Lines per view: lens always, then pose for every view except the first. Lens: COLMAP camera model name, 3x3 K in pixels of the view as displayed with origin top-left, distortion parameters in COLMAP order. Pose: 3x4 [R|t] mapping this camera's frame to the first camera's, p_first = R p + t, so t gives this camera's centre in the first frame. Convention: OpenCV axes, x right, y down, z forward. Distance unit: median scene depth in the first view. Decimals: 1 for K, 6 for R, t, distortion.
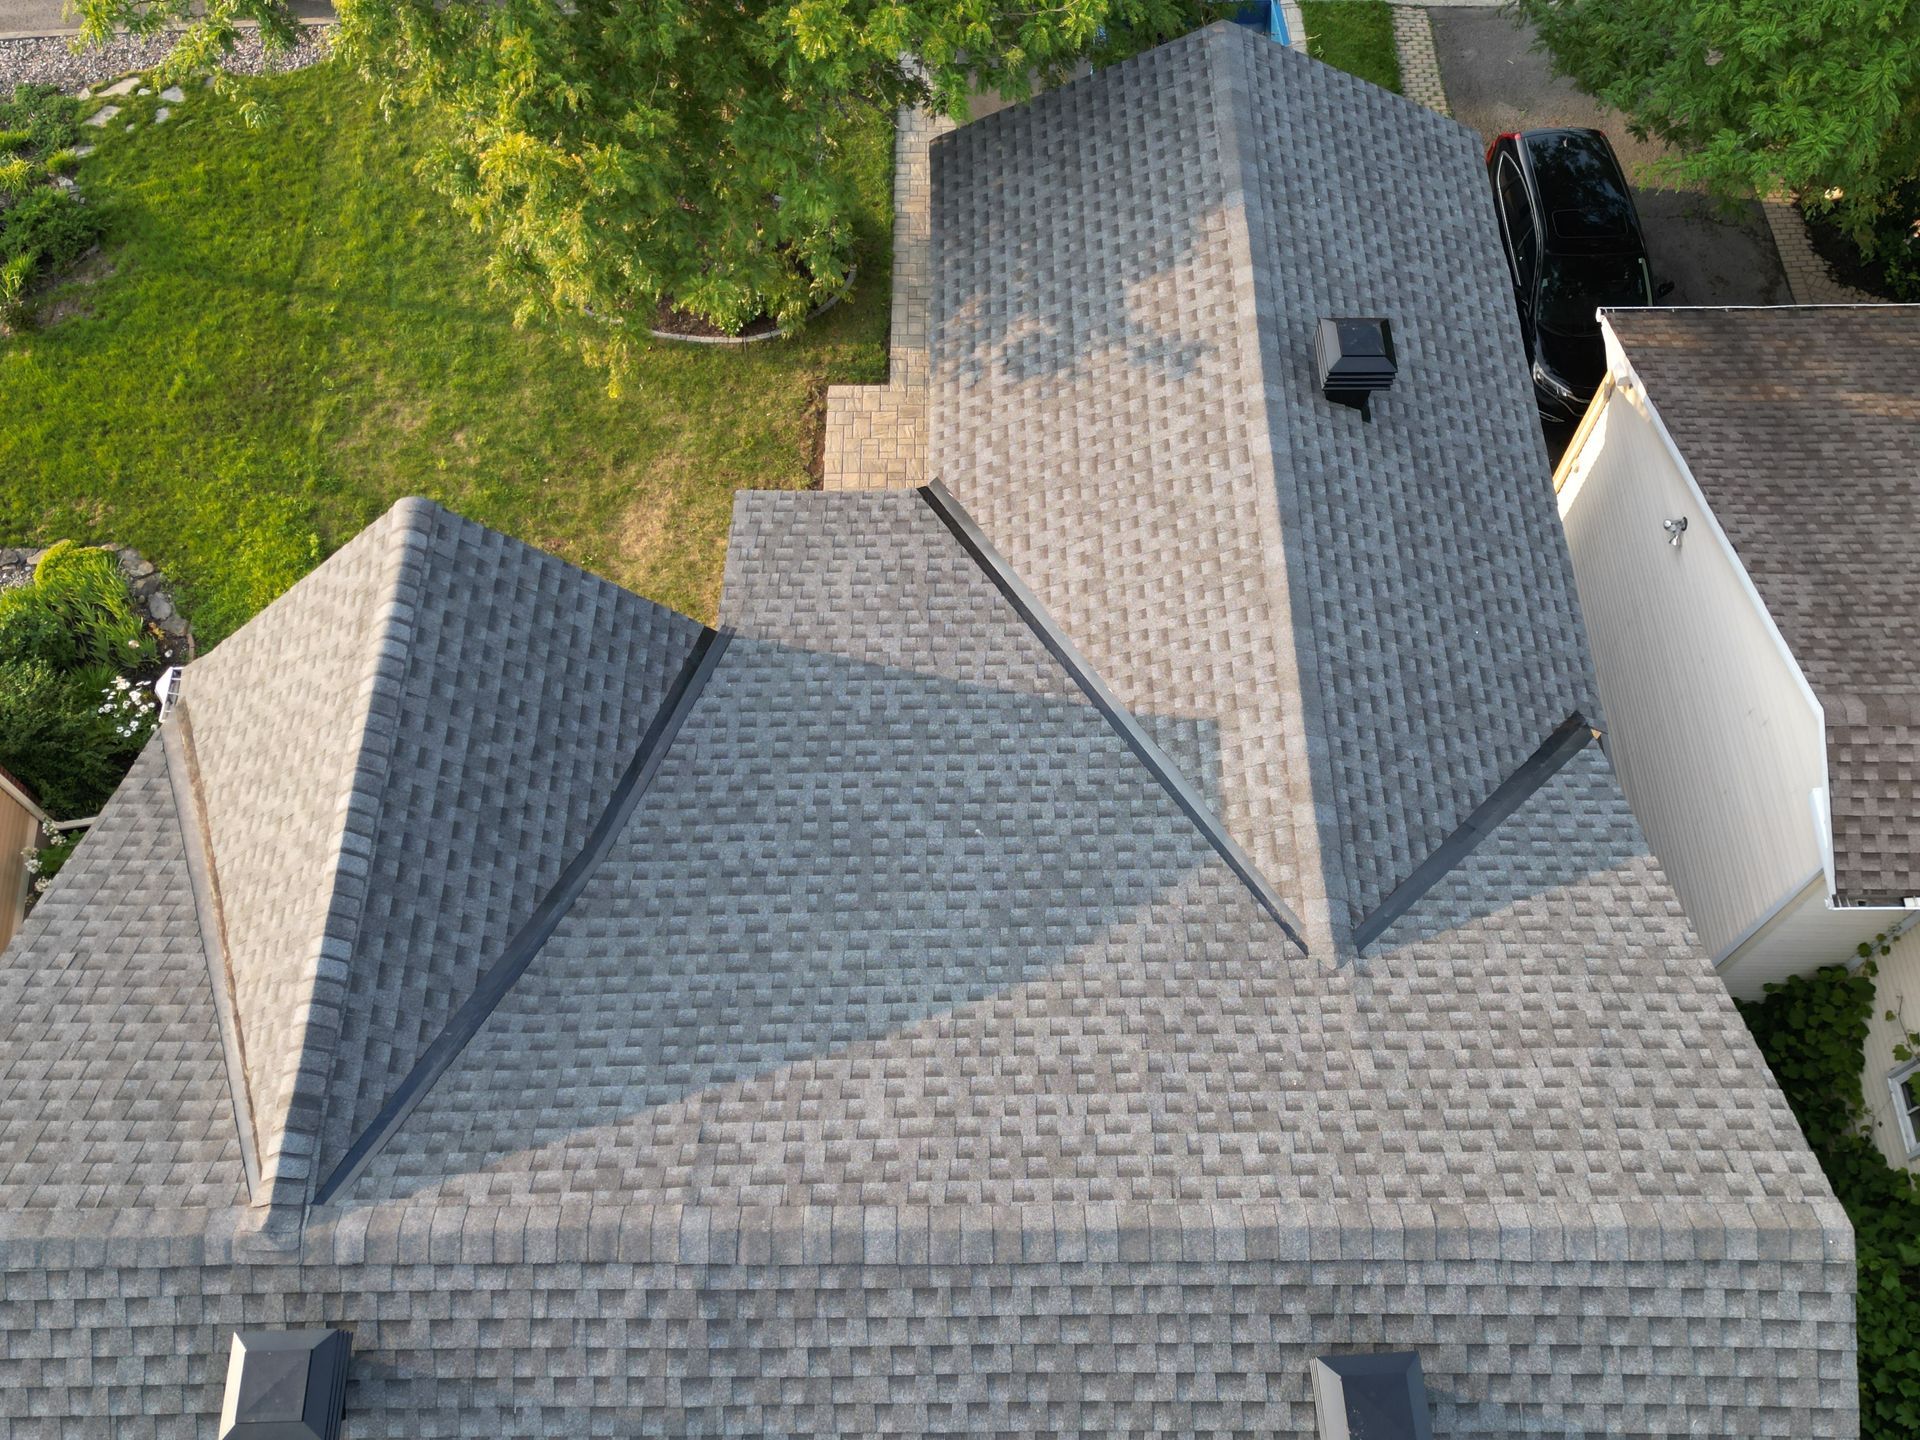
lens RADIAL K [[1664.9, 0, 955.4], [0, 1664.9, 718.7], [0, 0, 1]] dist [0.100870, -0.120787]
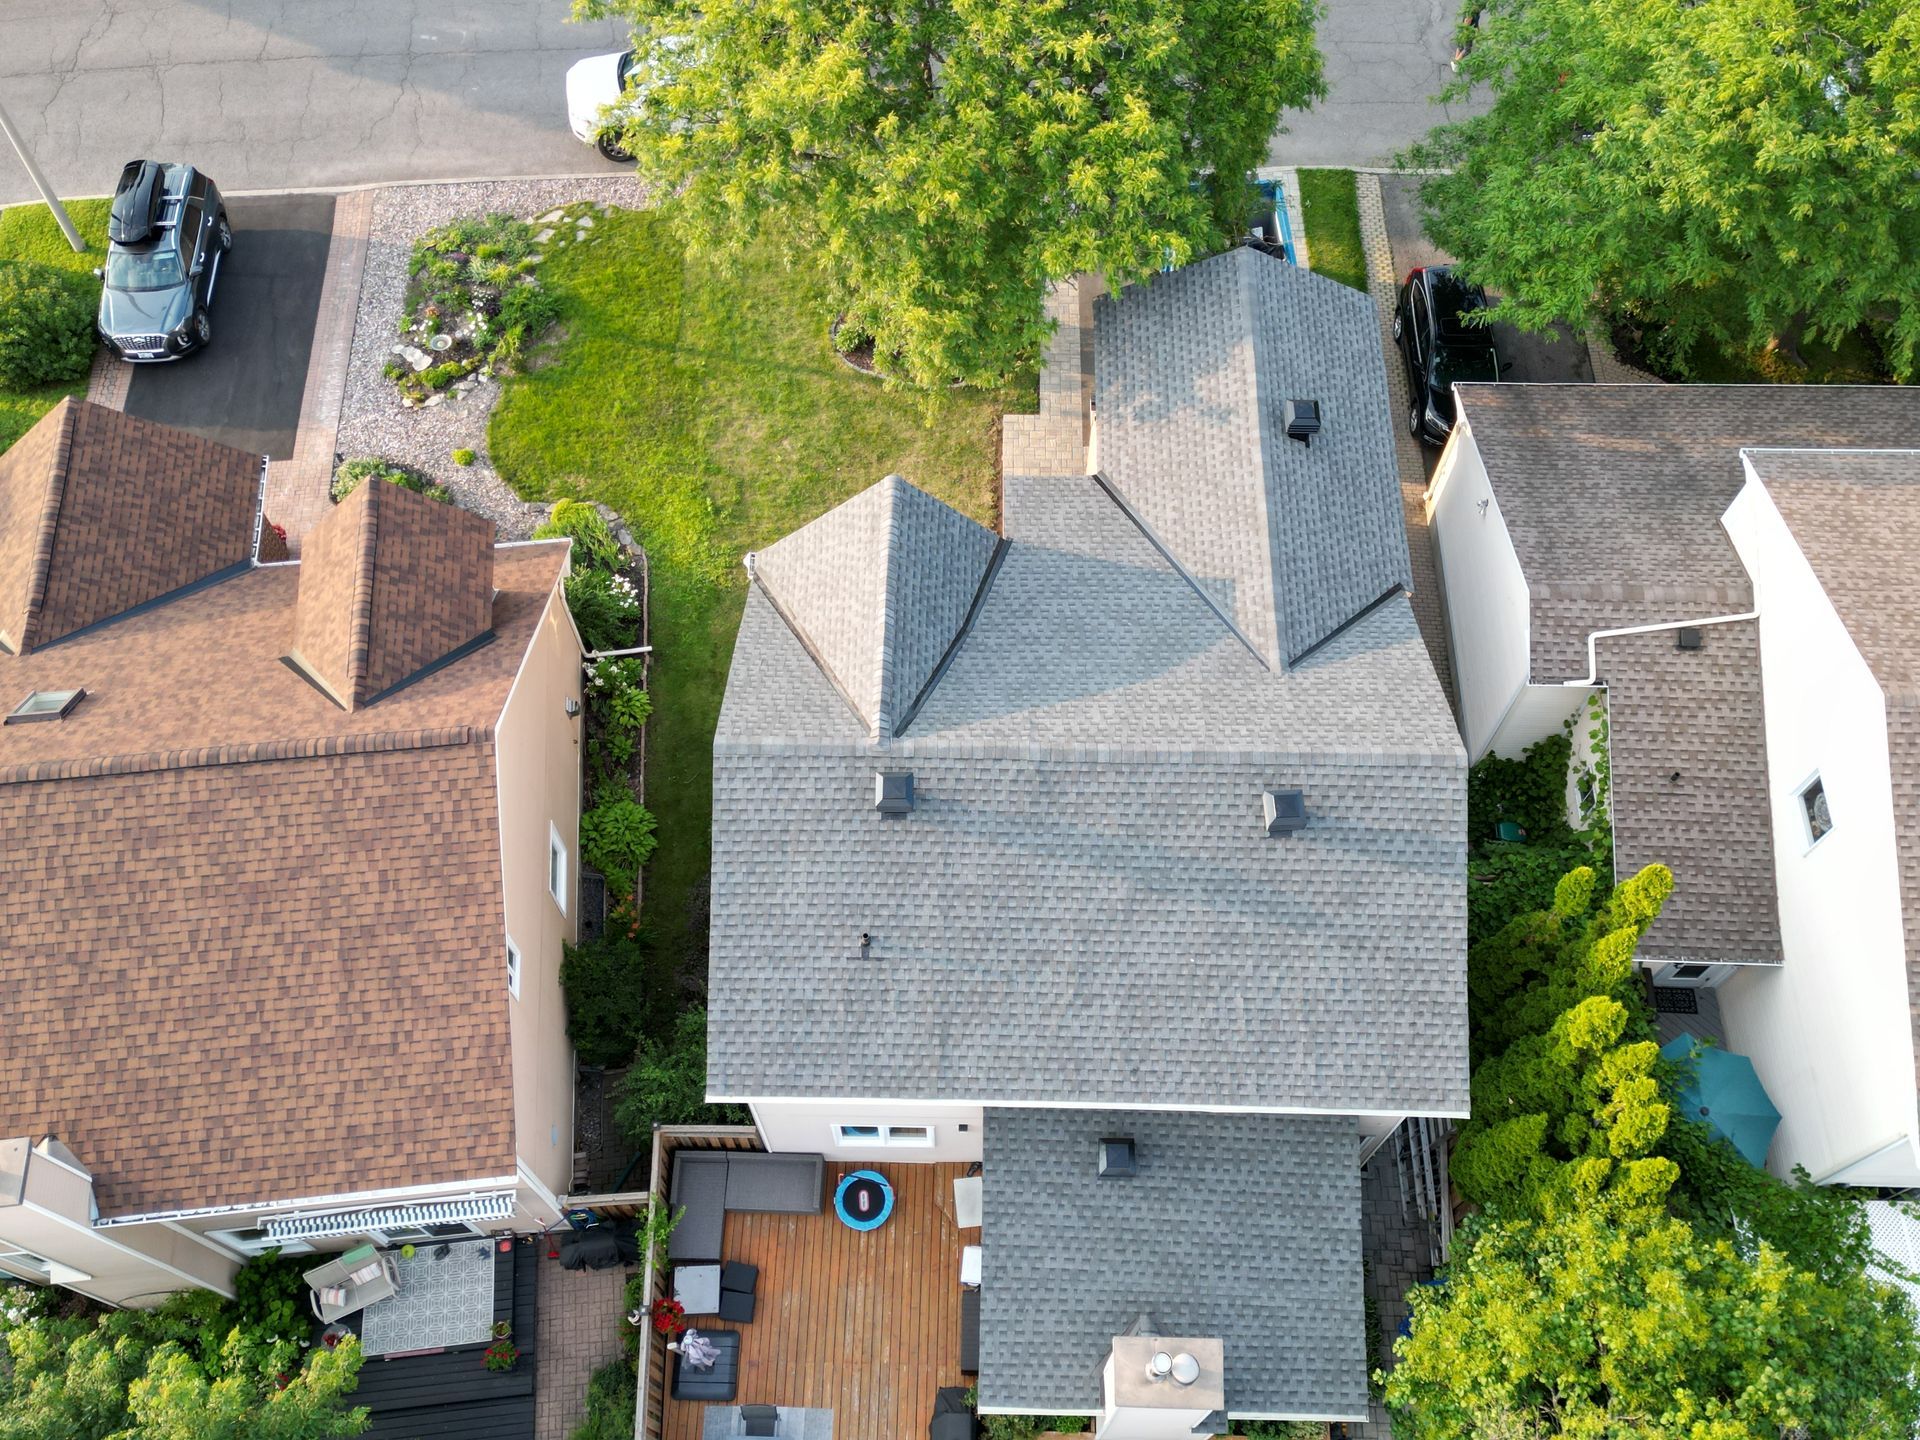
lens RADIAL K [[1655.6, 0, 954.0], [0, 1655.6, 715.9], [0, 0, 1]] dist [0.204996, -0.620204]
pose [[0.999741, 0.020778, -0.009323, -0.171611], [-0.020766, 0.999783, 0.001350, 0.164703], [0.009349, -0.001156, 0.999956, -1.092788]]
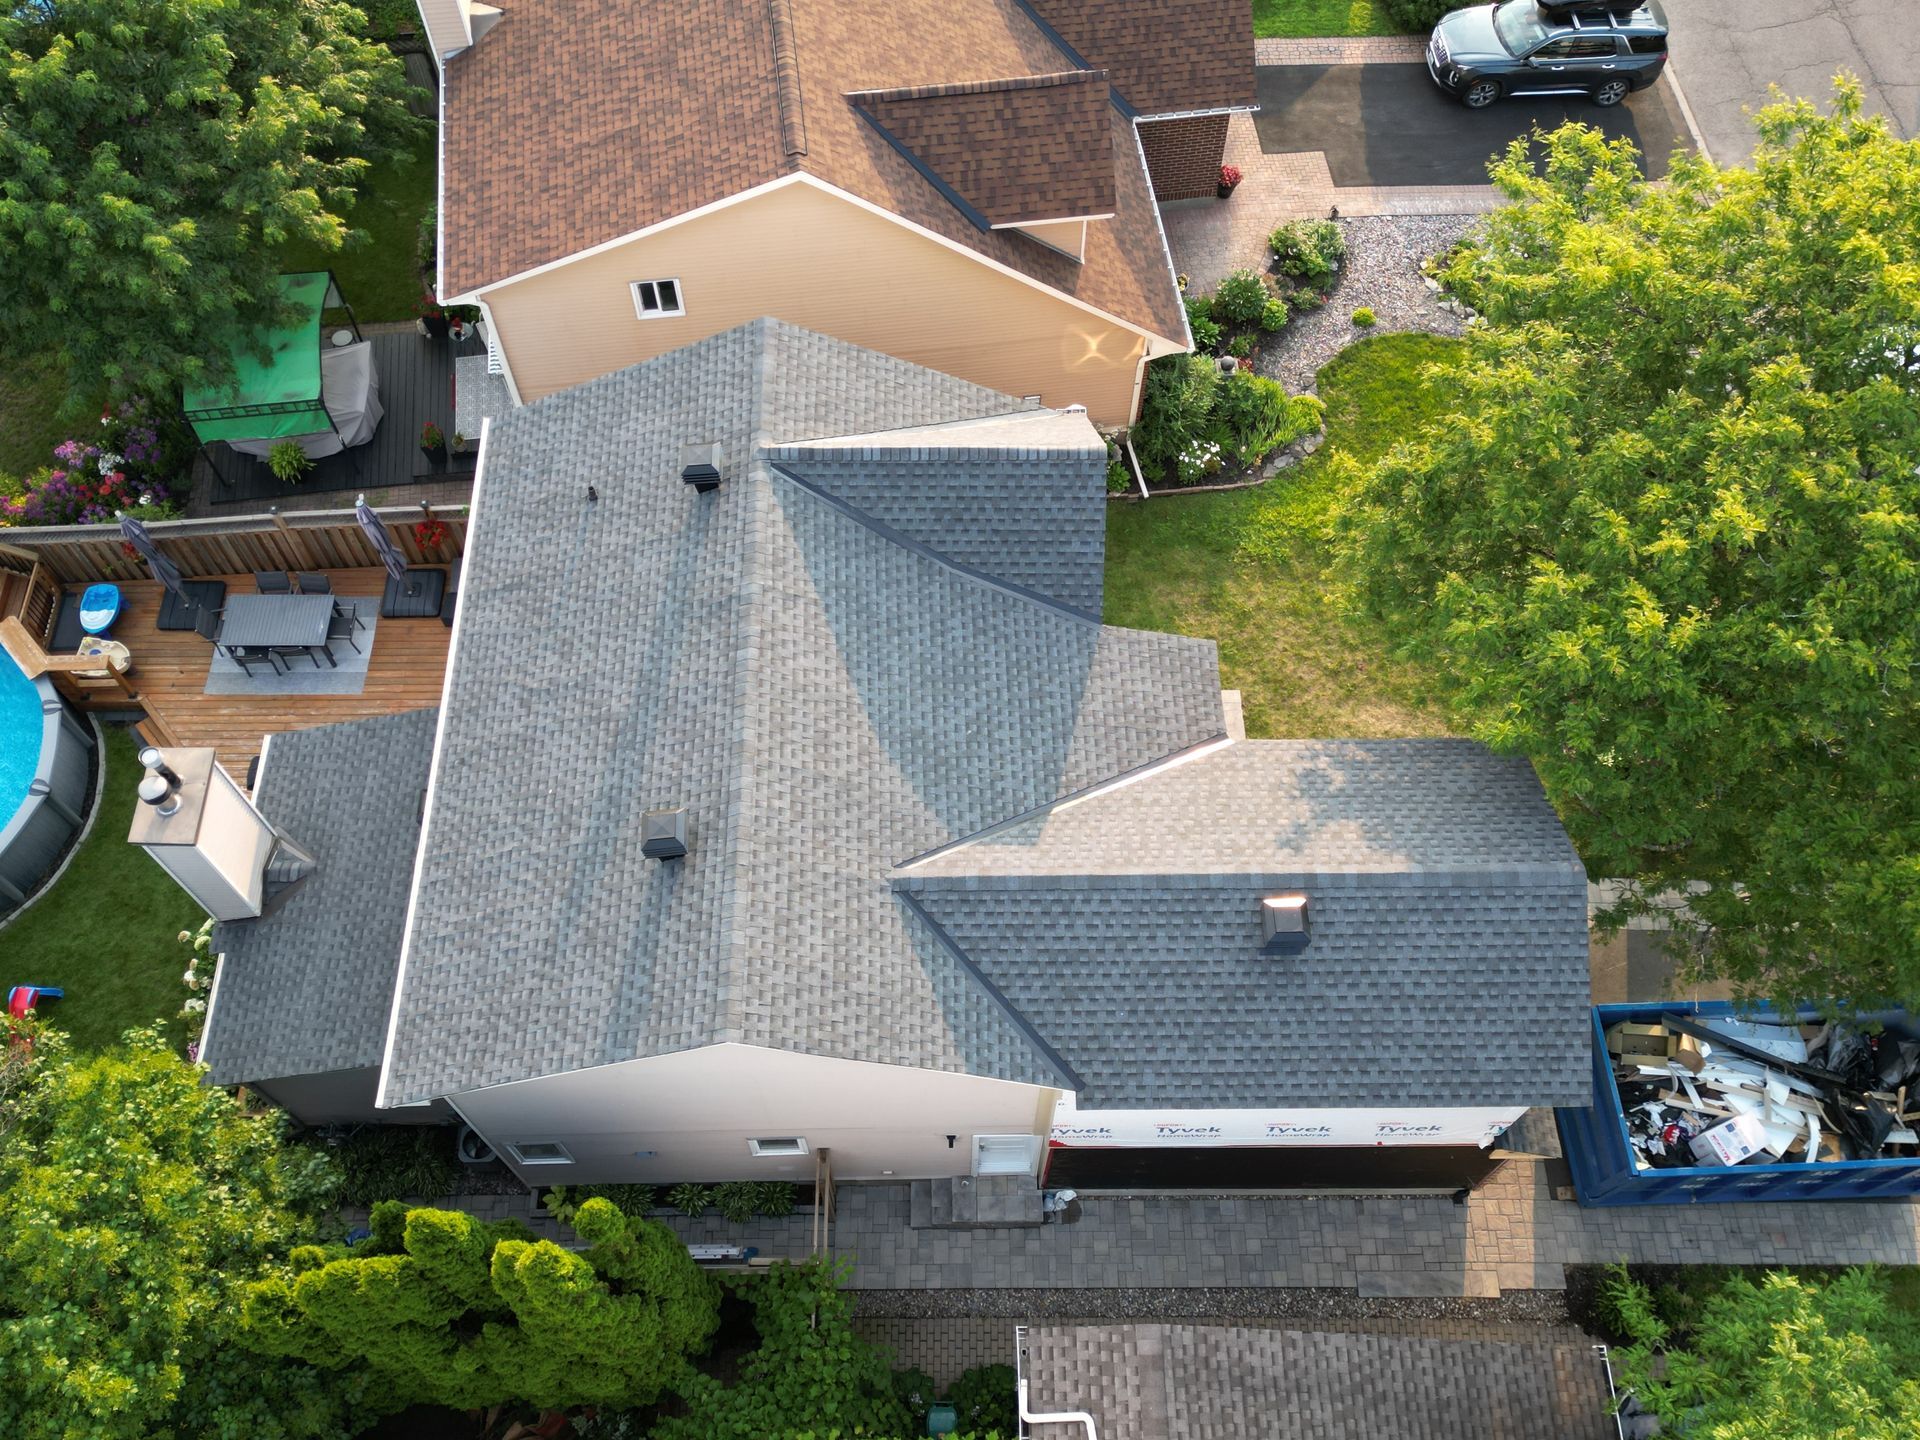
lens RADIAL K [[1655.6, 0, 954.0], [0, 1655.6, 715.9], [0, 0, 1]] dist [0.204996, -0.620204]
pose [[0.008104, 0.879172, -0.476436, 0.769961], [-0.880231, 0.232344, 0.413775, -0.604473], [0.474476, 0.416020, 0.775757, -0.440588]]
